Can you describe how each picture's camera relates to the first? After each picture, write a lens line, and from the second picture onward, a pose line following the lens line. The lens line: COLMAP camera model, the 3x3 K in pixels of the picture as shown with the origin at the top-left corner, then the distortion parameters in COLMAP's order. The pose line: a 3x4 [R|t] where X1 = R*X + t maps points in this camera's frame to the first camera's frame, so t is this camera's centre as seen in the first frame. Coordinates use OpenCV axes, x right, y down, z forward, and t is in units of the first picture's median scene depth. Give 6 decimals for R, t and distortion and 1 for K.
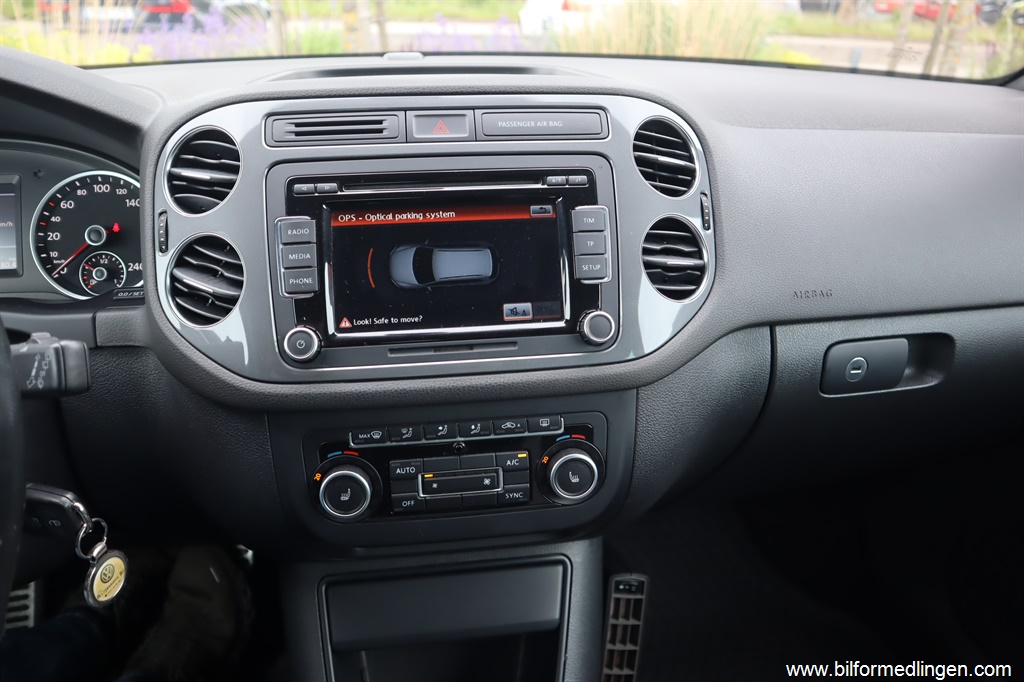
lens RADIAL K [[704.3, 0, 511.2], [0, 704.3, 357.0], [0, 0, 1]] dist [-0.119728, 0.067298]
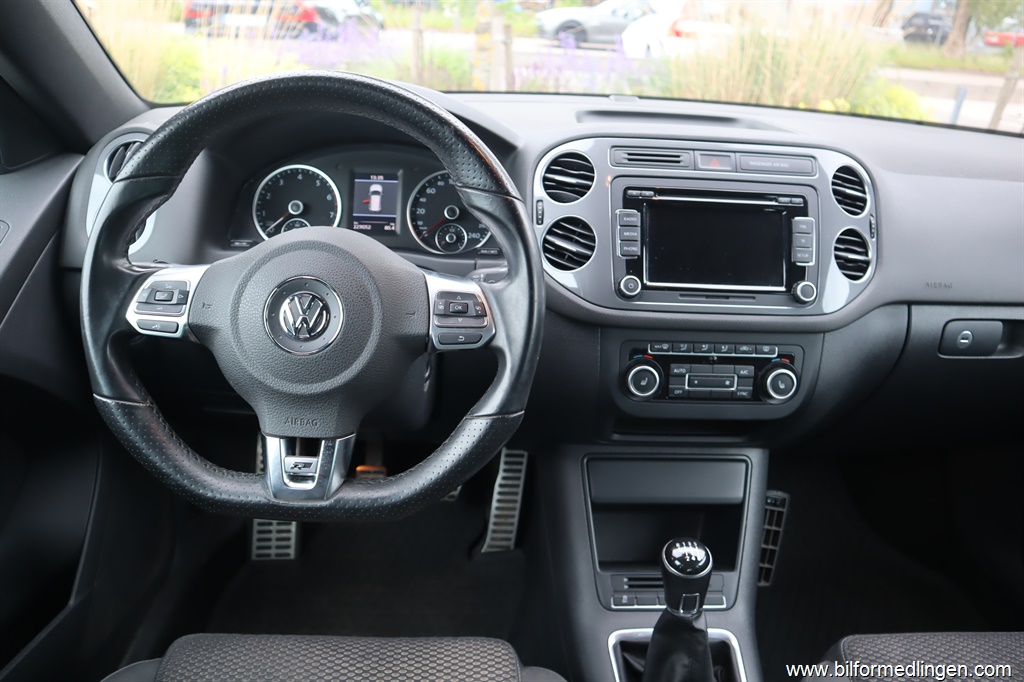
lens RADIAL K [[704.3, 0, 511.2], [0, 704.3, 357.0], [0, 0, 1]] dist [-0.119728, 0.067298]
pose [[0.992136, 0.081216, -0.095238, -0.381910], [-0.082914, 0.996458, -0.013997, 0.183572], [0.093764, 0.021784, 0.995356, -0.639648]]
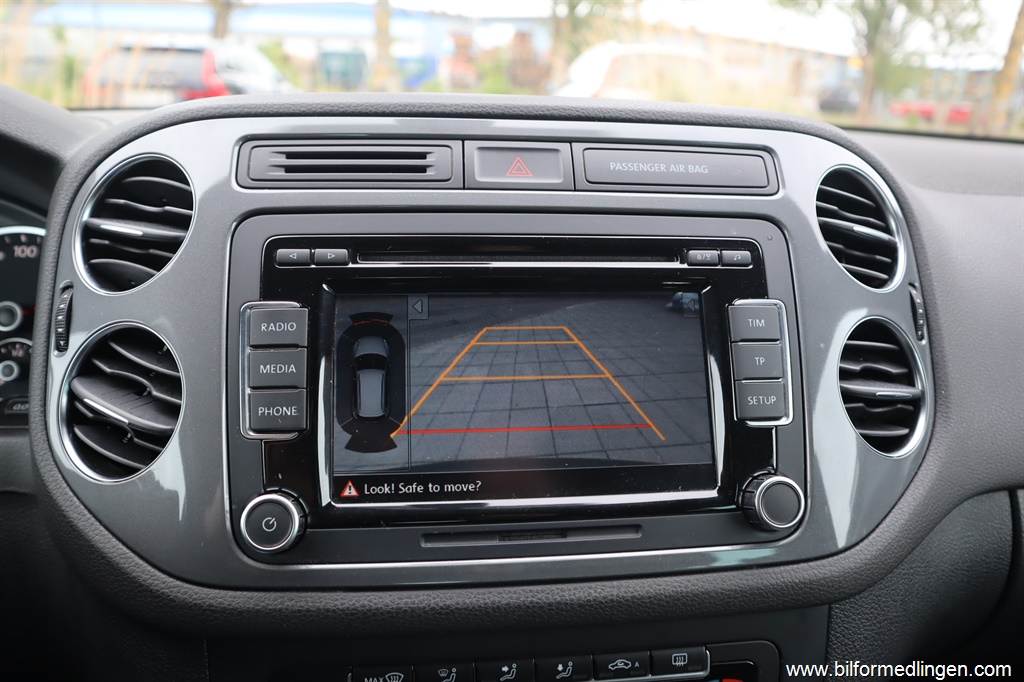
lens RADIAL K [[704.3, 0, 511.2], [0, 704.3, 357.0], [0, 0, 1]] dist [-0.119728, 0.067298]
pose [[0.999322, 0.029232, -0.022381, -0.089229], [-0.031733, 0.992143, -0.121022, -0.085012], [0.018668, 0.121650, 0.992398, 0.396945]]
